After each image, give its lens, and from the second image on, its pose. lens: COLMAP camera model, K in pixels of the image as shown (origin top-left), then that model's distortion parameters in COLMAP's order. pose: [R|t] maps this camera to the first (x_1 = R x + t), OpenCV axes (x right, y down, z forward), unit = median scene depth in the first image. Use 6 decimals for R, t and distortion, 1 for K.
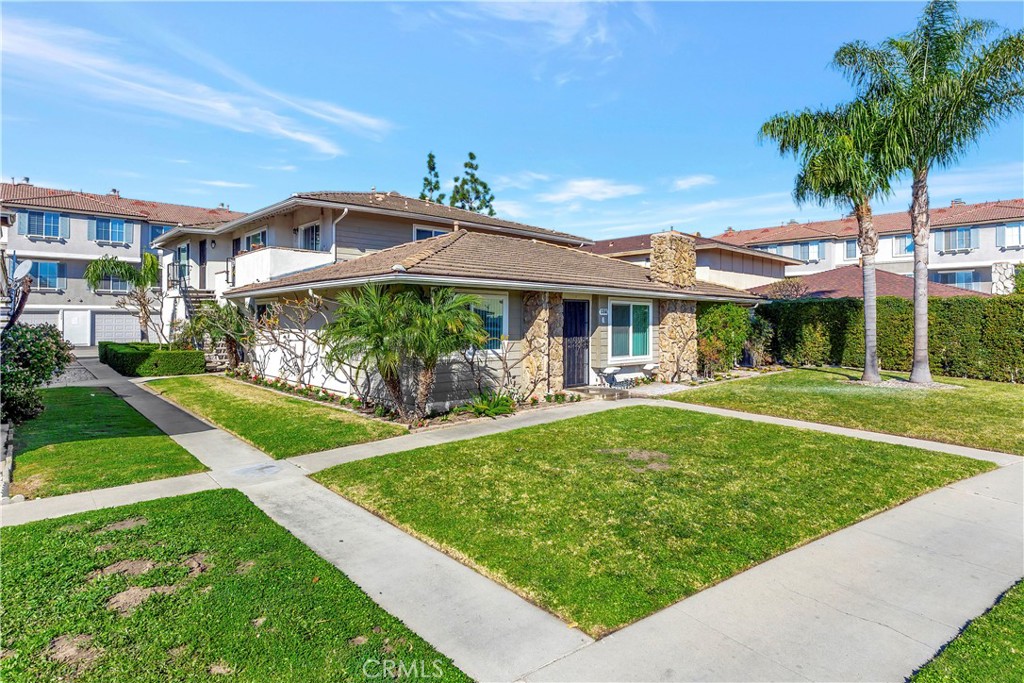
lens RADIAL K [[548.2, 0, 515.8], [0, 548.2, 309.5], [0, 0, 1]] dist [-0.001641, -0.000193]
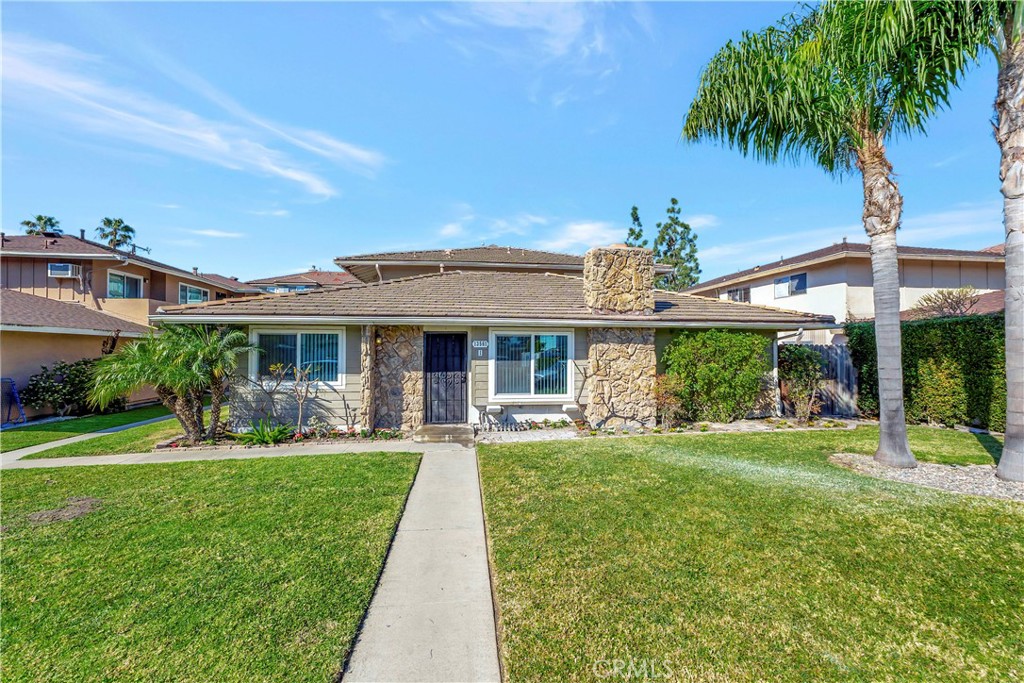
lens RADIAL K [[431.9, 0, 512.0], [0, 431.9, 341.5], [0, 0, 1]] dist [0.001336, 0.000110]
pose [[0.813080, -0.016566, -0.581917, 0.573884], [0.014354, 0.999862, -0.008409, 0.006201], [0.581976, -0.001516, 0.813205, 0.416732]]
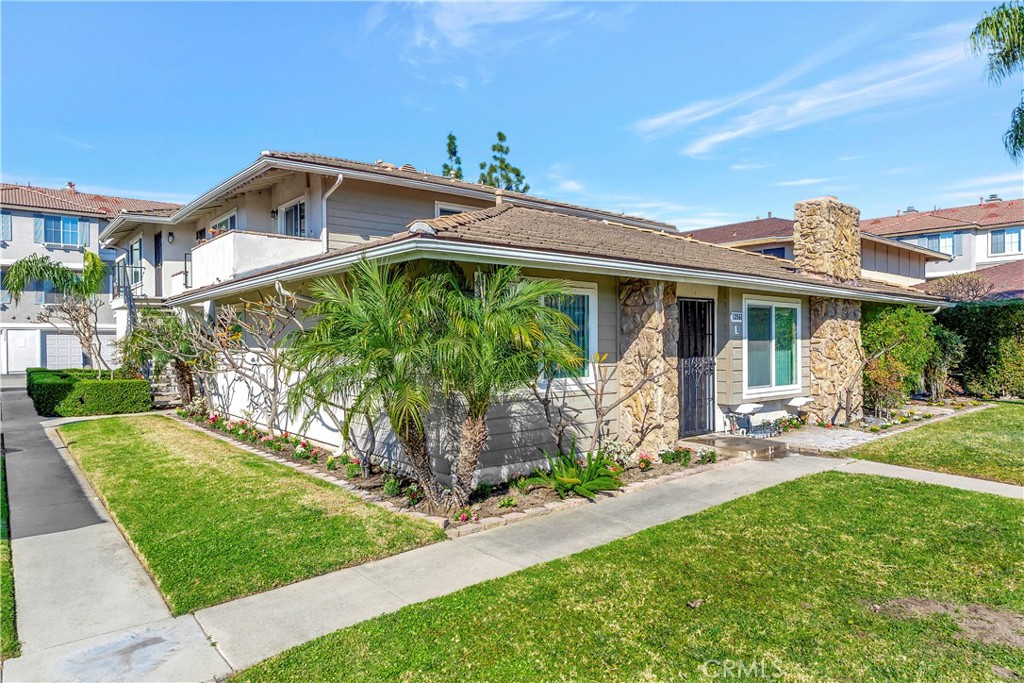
lens RADIAL K [[631.2, 0, 512.0], [0, 631.2, 341.5], [0, 0, 1]] dist [-0.000951, 0.000638]
pose [[0.998435, -0.007693, -0.055396, -0.056013], [0.008846, 0.999749, 0.020606, 0.013998], [0.055223, -0.021064, 0.998252, 0.234488]]
